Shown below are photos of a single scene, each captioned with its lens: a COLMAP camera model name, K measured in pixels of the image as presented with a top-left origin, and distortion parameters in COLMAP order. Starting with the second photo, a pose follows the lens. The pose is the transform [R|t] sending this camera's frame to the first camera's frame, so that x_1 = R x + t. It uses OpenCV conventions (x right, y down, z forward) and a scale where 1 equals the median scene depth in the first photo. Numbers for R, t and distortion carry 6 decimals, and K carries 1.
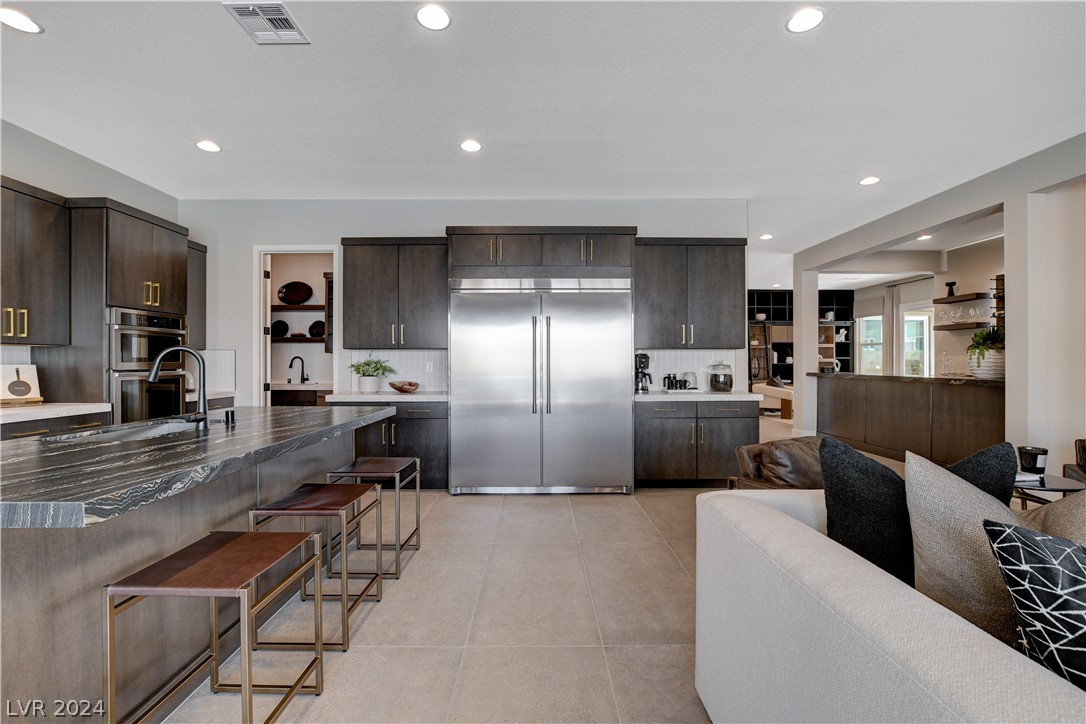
lens RADIAL K [[477.1, 0, 543.0], [0, 477.1, 362.0], [0, 0, 1]] dist [-0.009985, 0.000227]
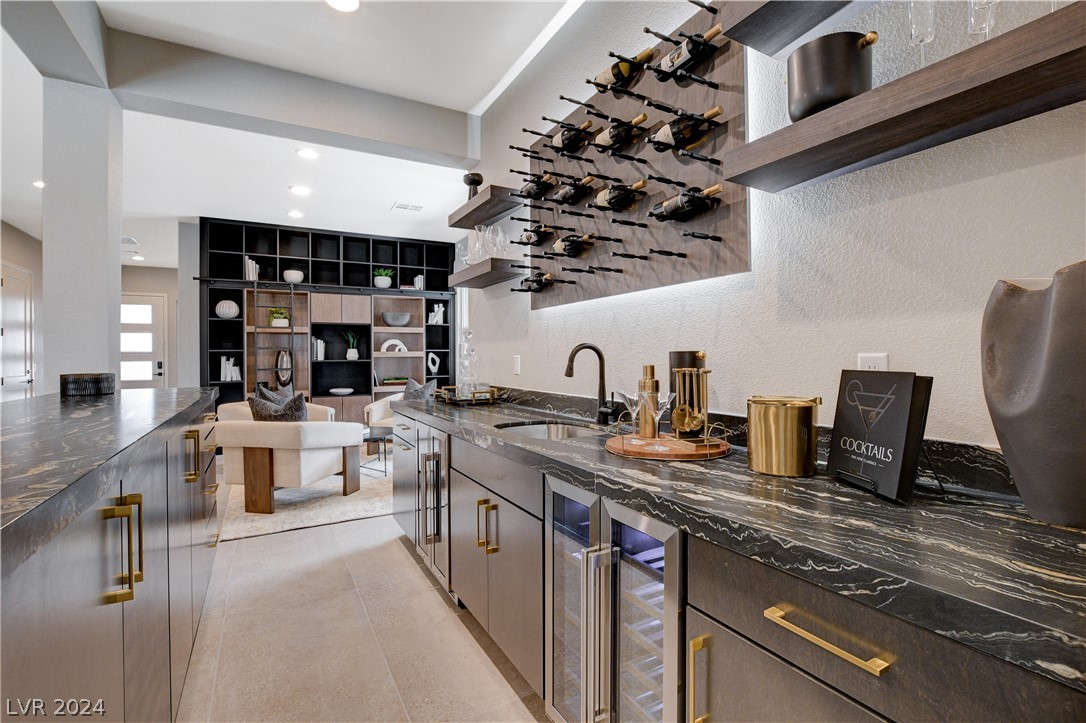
lens RADIAL K [[489.9, 0, 547.2], [0, 489.9, 355.2], [0, 0, 1]] dist [-0.017610, -0.000076]
pose [[0.871492, -0.003868, 0.490395, 0.441131], [0.007138, 0.999963, -0.004797, 0.001468], [-0.490358, 0.007681, 0.871487, 0.373225]]
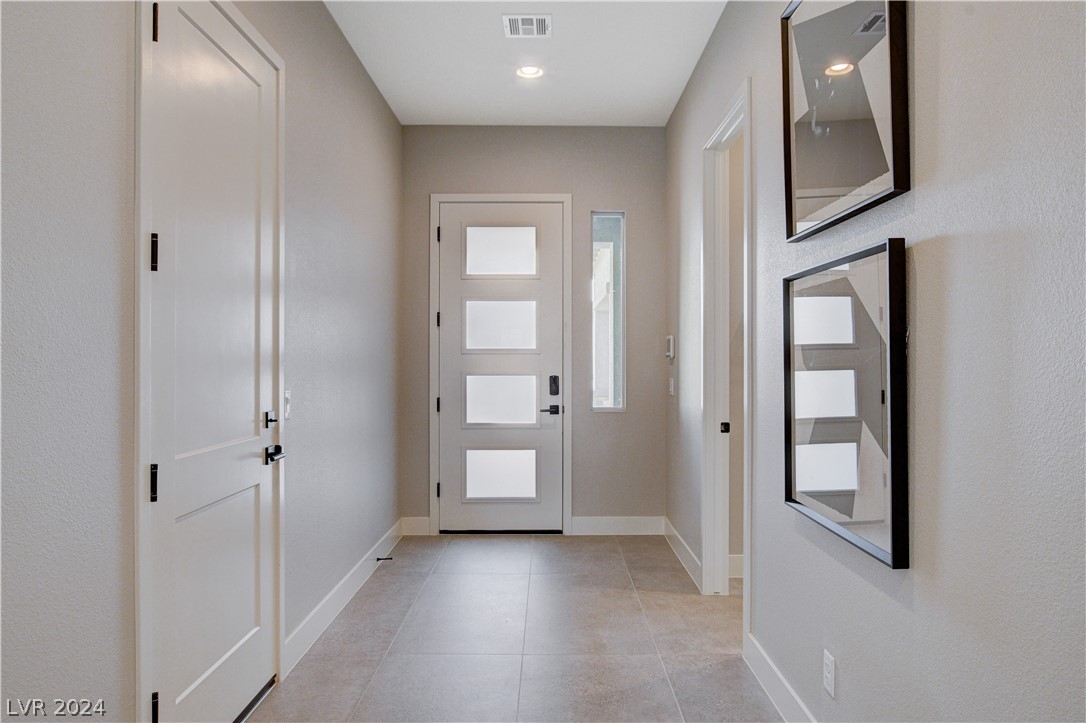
lens RADIAL K [[729.6, 0, 543.0], [0, 729.6, 361.5], [0, 0, 1]] dist [0.000657, 0.000206]
pose [[0.999855, 0.002426, -0.016858, 0.277120], [-0.002408, 0.999997, 0.001051, -0.005362], [0.016861, -0.001010, 0.999857, 0.937706]]
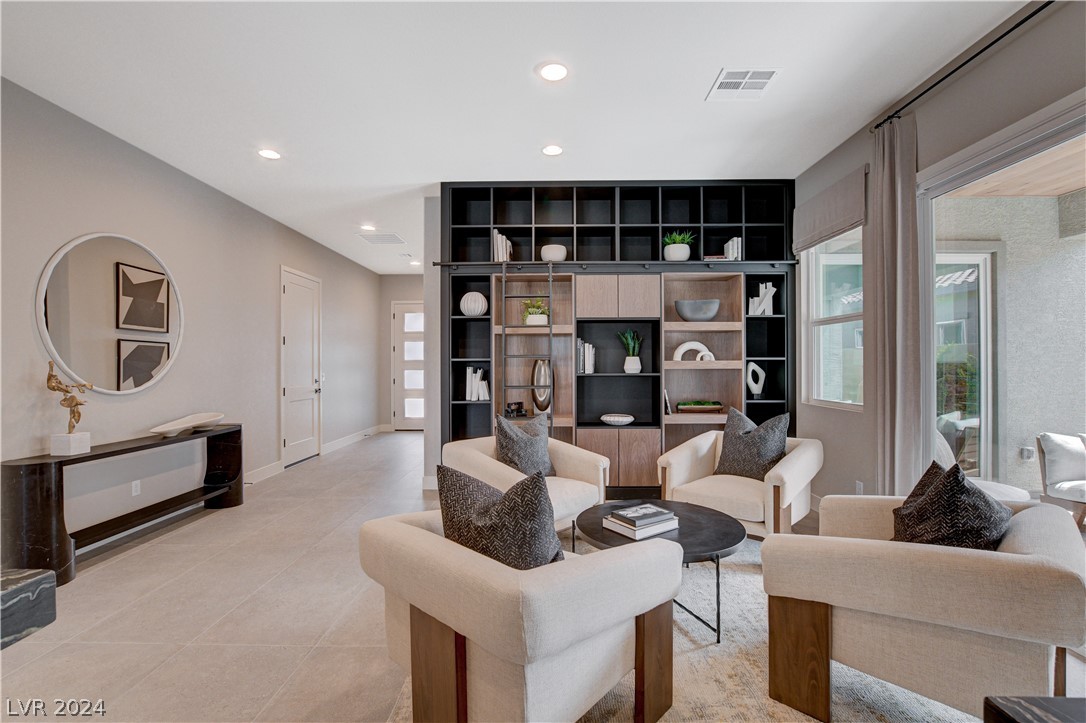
lens RADIAL K [[485.4, 0, 543.0], [0, 485.4, 361.5], [0, 0, 1]] dist [-0.018798, -0.000066]
pose [[0.999775, -0.001978, -0.021110, 0.461700], [0.001839, 0.999977, -0.006593, -0.004309], [0.021123, 0.006552, 0.999755, 0.612864]]
